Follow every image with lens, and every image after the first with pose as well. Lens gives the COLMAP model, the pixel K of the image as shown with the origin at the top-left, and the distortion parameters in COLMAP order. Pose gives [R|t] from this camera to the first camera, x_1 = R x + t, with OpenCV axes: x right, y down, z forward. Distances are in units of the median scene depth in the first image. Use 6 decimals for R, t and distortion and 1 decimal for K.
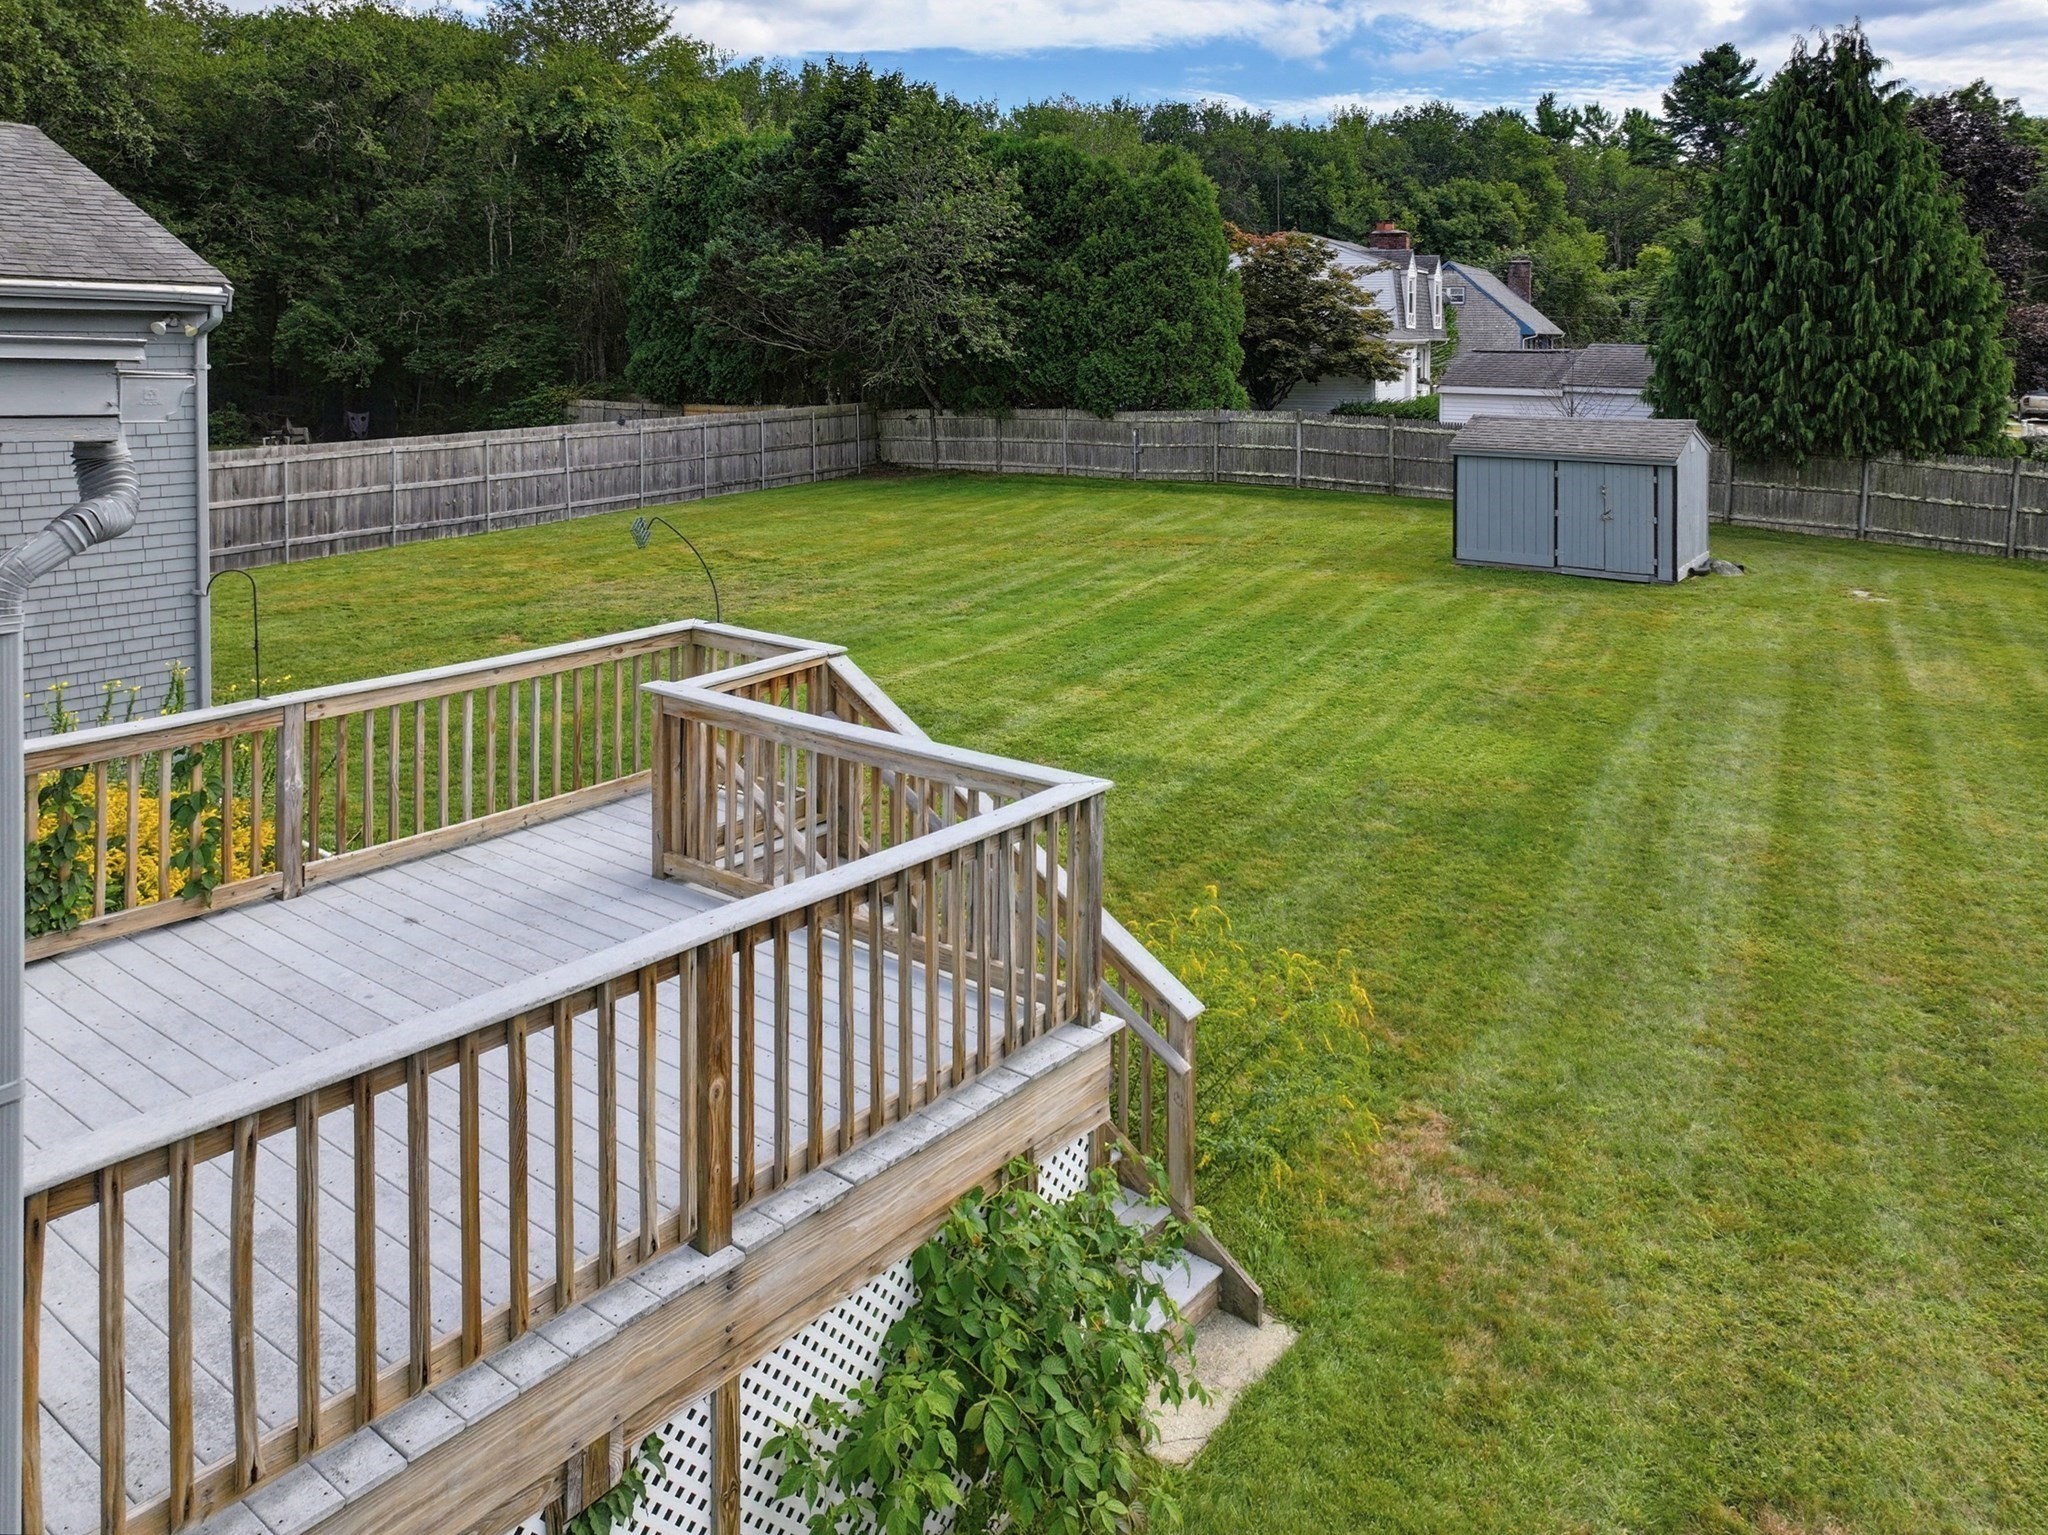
lens RADIAL K [[1505.6, 0, 1027.8], [0, 1505.6, 363.2], [0, 0, 1]] dist [-0.002775, 0.001059]
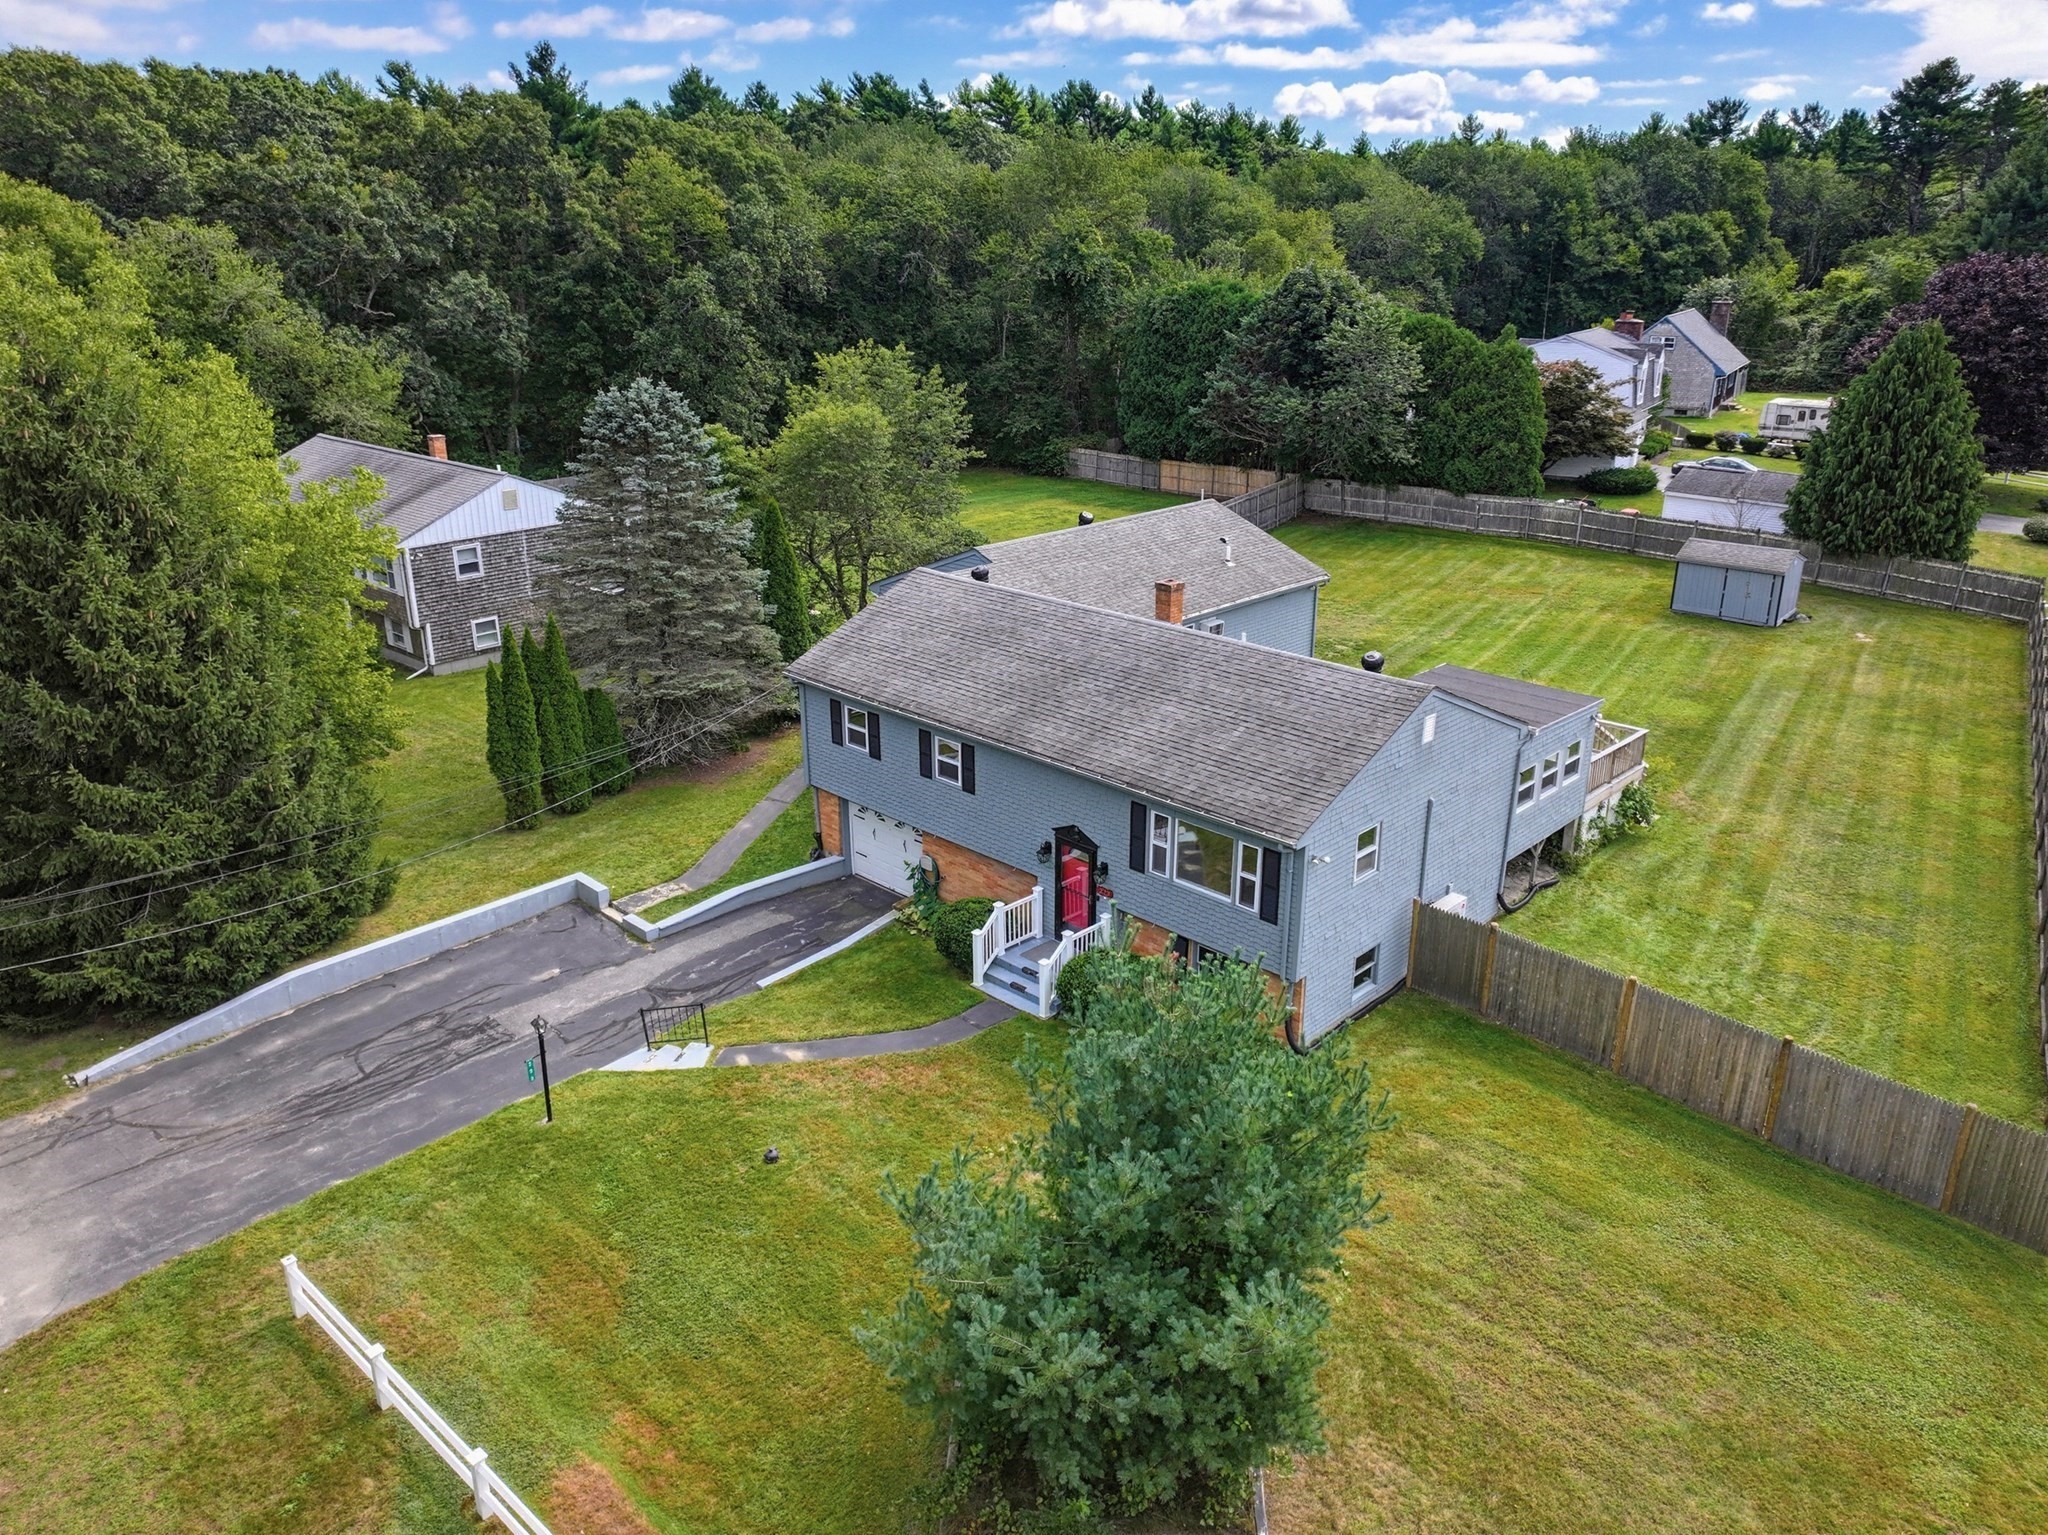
lens RADIAL K [[1423.8, 0, 1024.0], [0, 1423.8, 767.5], [0, 0, 1]] dist [-0.000736, 0.006324]
pose [[0.994422, 0.029074, -0.101385, -0.278938], [0.006789, 0.941620, 0.336608, -0.230748], [0.105253, -0.335419, 0.936171, -0.710577]]
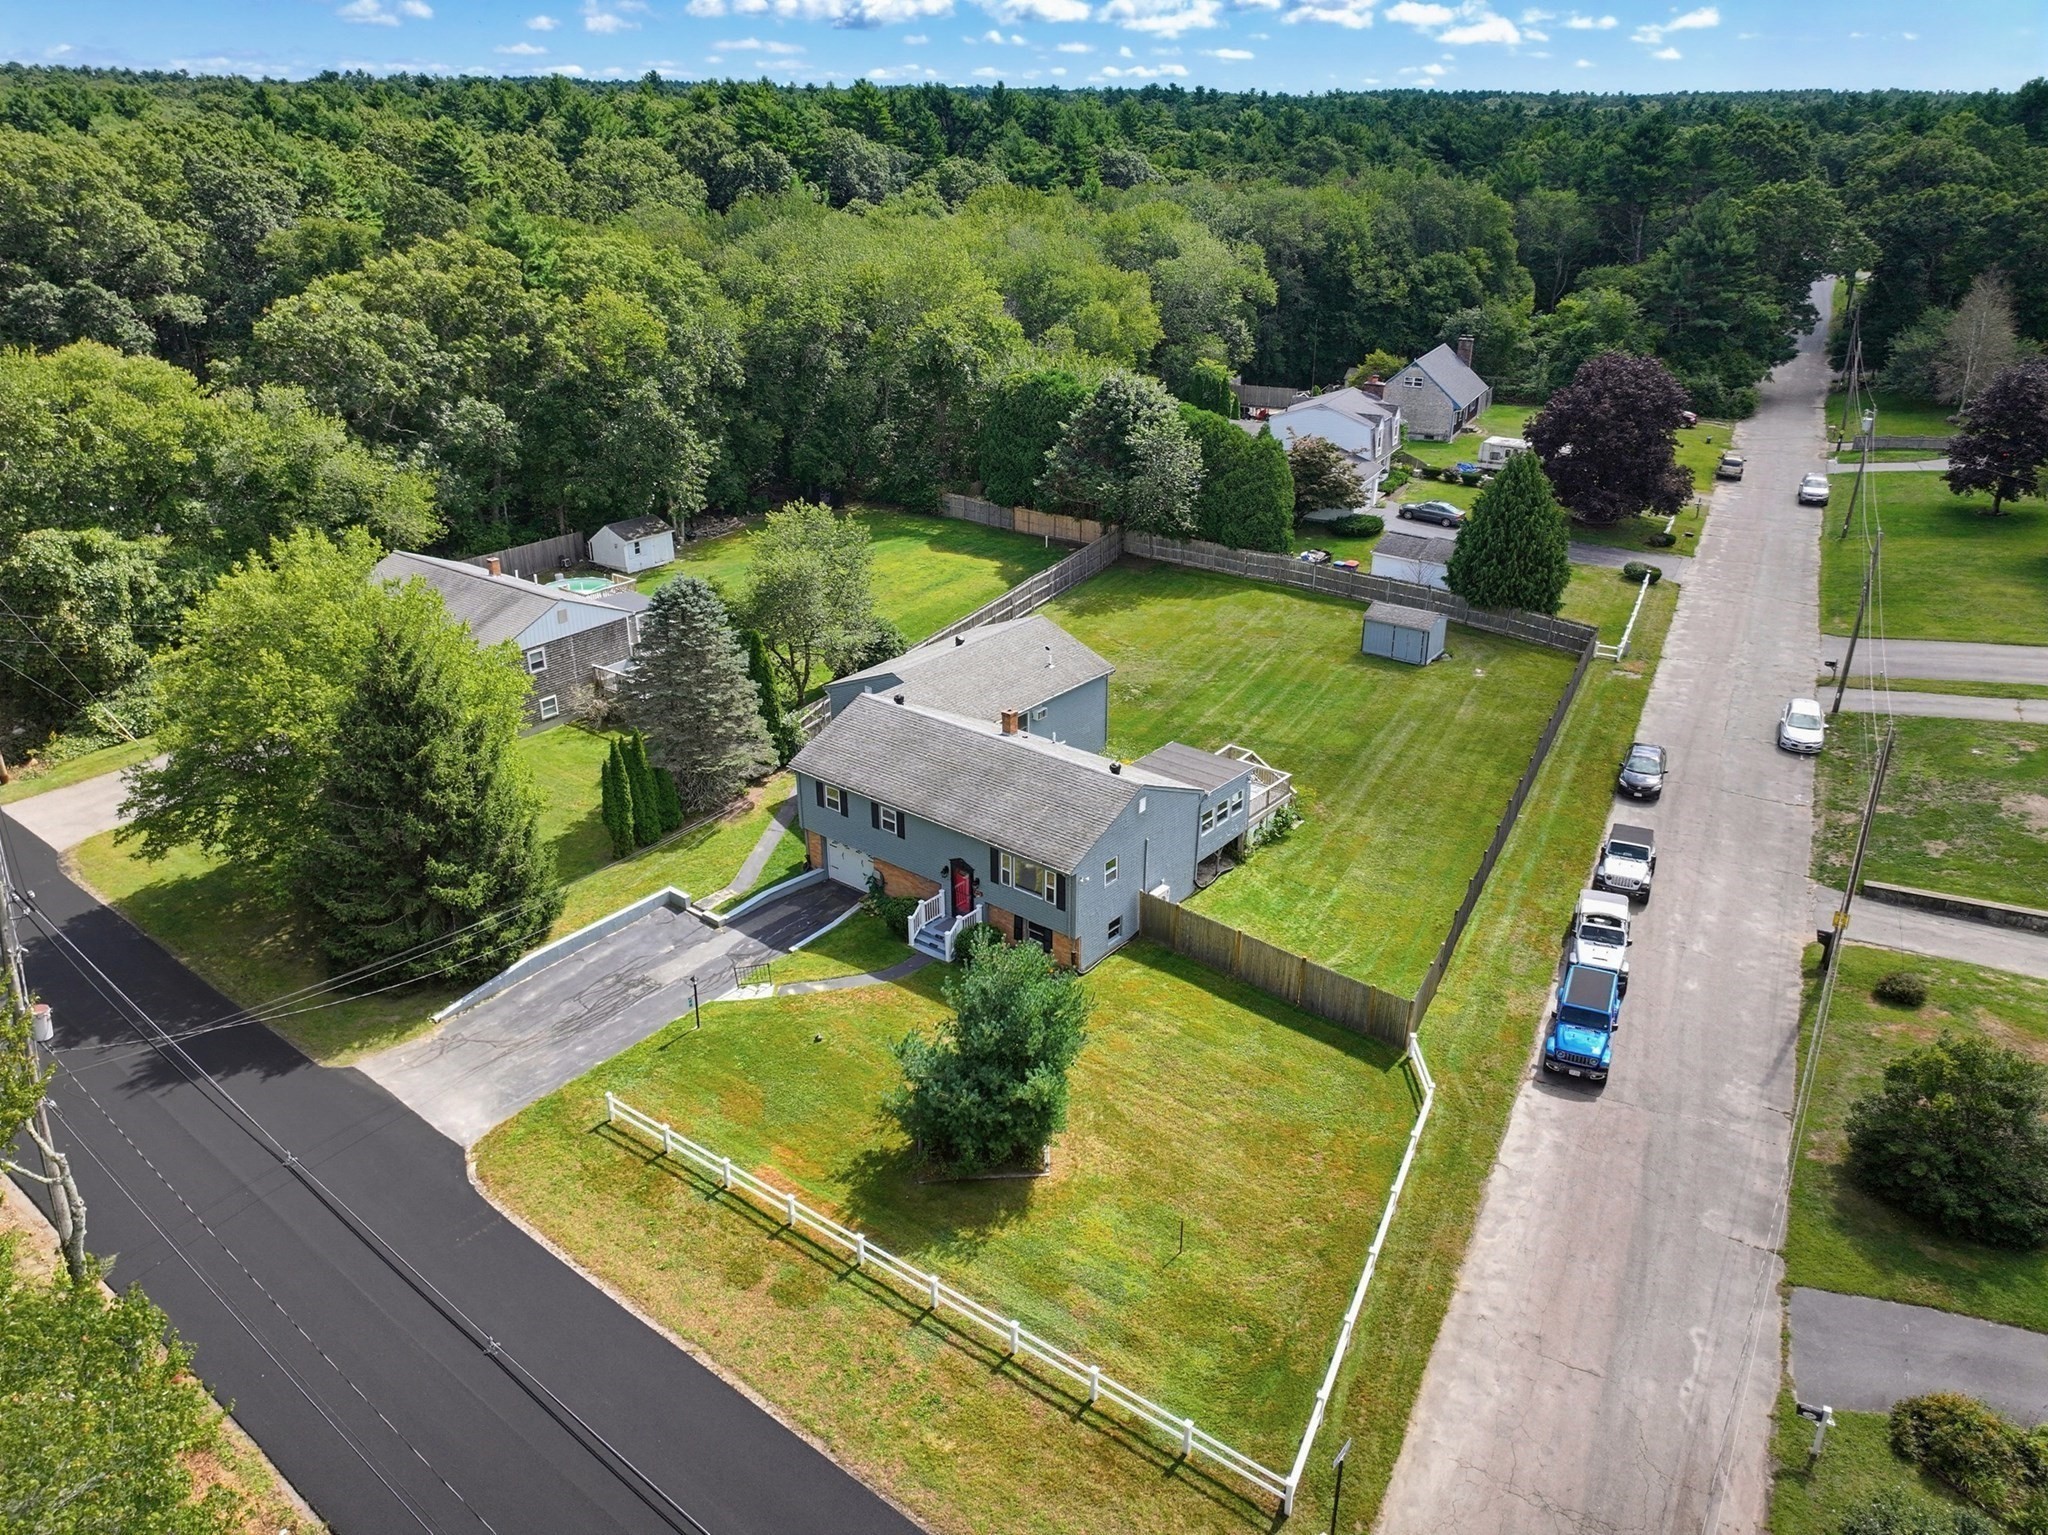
lens RADIAL K [[1438.5, 0, 1024.0], [0, 1438.5, 767.5], [0, 0, 1]] dist [-0.000657, 0.001424]
pose [[0.999880, -0.001497, -0.015450, -0.246495], [0.007539, 0.916895, 0.399057, -0.564777], [0.013568, -0.399125, 0.916796, -1.228421]]
